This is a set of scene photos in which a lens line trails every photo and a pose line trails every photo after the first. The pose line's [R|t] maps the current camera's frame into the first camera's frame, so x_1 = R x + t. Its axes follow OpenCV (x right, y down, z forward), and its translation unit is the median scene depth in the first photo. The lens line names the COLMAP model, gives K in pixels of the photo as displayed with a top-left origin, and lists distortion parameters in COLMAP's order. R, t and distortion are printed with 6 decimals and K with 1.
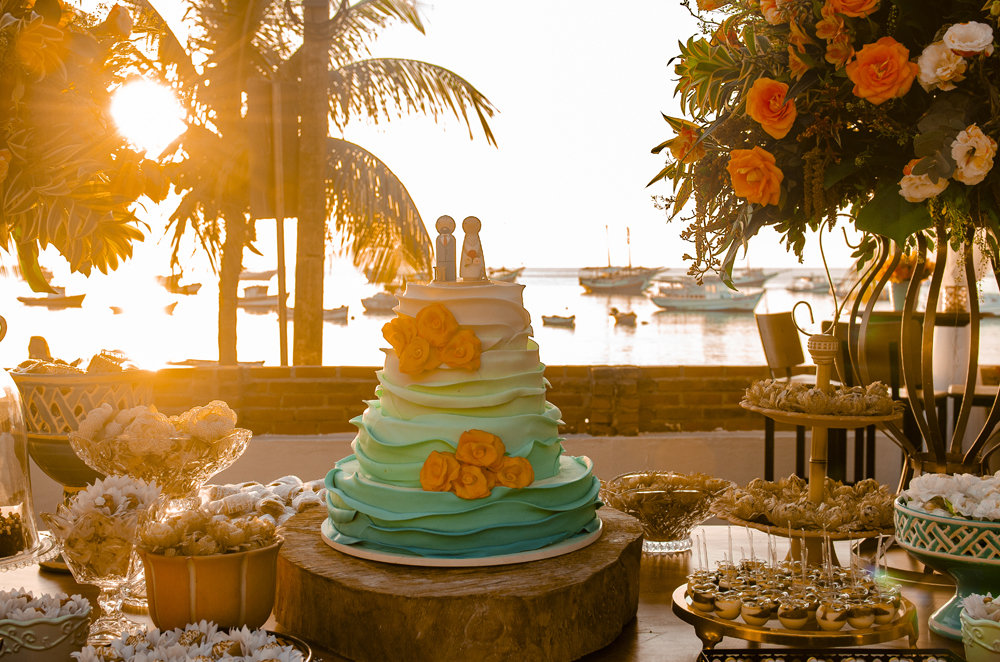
lens RADIAL K [[1231.8, 0, 499.3], [0, 1231.8, 330.6], [0, 0, 1]] dist [-0.025927, 0.000000]
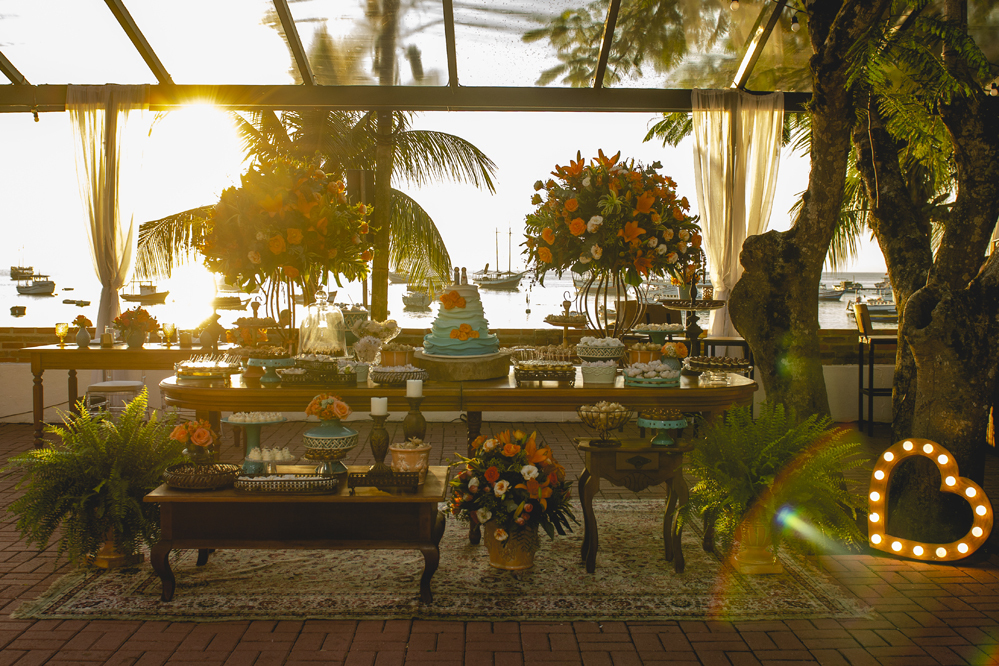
lens RADIAL K [[1060.3, 0, 500.6], [0, 1060.3, 332.2], [0, 0, 1]] dist [-0.004267, 0.000000]
pose [[0.999981, 0.003920, -0.004824, 0.086286], [-0.003886, 0.999968, 0.006939, 0.065676], [0.004851, -0.006920, 0.999964, -1.809129]]
